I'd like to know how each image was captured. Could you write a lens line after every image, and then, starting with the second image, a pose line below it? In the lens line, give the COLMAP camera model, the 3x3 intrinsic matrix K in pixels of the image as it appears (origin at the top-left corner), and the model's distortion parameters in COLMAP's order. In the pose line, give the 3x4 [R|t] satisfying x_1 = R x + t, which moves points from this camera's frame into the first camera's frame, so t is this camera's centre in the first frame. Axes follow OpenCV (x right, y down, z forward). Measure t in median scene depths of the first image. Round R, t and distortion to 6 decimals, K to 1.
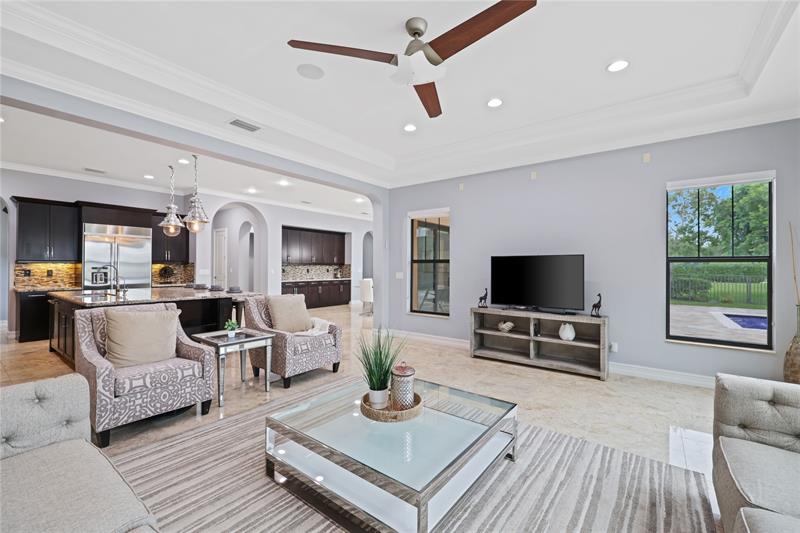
lens RADIAL K [[342.3, 0, 407.2], [0, 342.3, 267.0], [0, 0, 1]] dist [-0.001051, 0.000223]
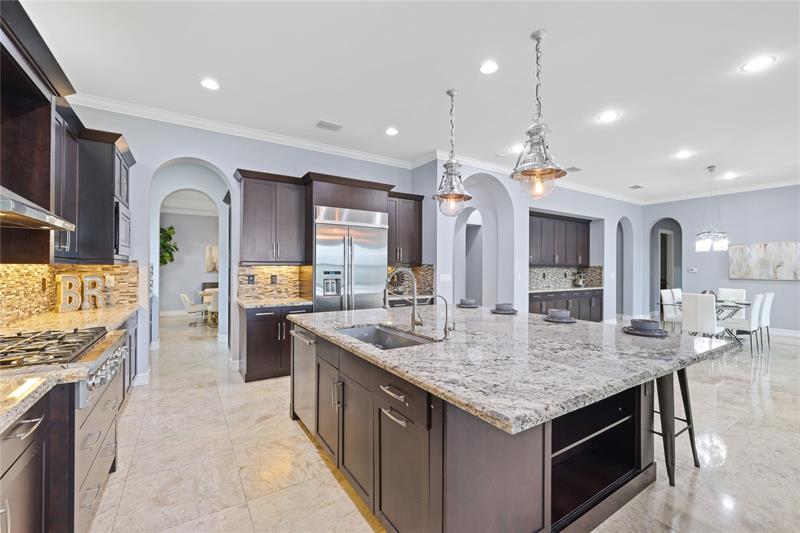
lens RADIAL K [[336.3, 0, 398.2], [0, 336.3, 269.6], [0, 0, 1]] dist [-0.002062, -0.000252]
pose [[0.932508, 0.001523, -0.361147, -0.340638], [-0.000977, 0.999998, 0.001694, -0.002515], [0.361148, -0.001227, 0.932508, 0.272295]]
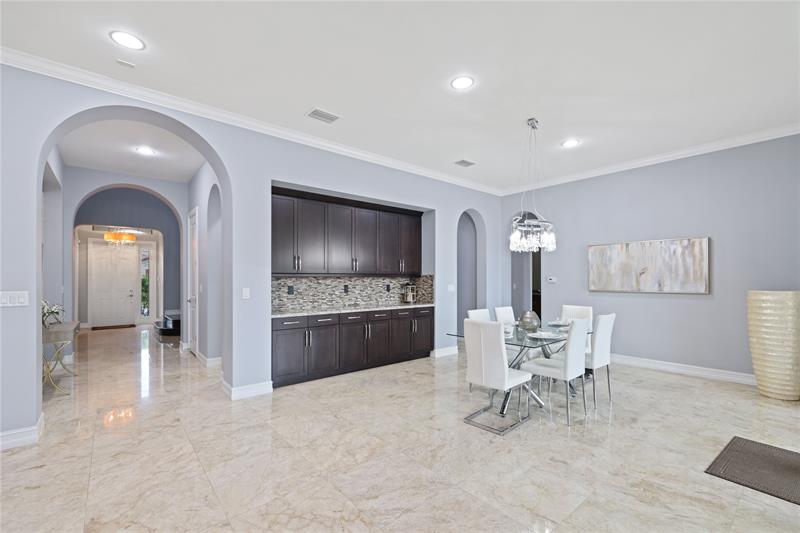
lens RADIAL K [[341.7, 0, 400.0], [0, 341.7, 271.7], [0, 0, 1]] dist [-0.003581, -0.000287]
pose [[0.971599, -0.010931, -0.236382, -0.110127], [0.005650, 0.999719, -0.023007, -0.002069], [0.236567, 0.021018, 0.971388, 0.588629]]
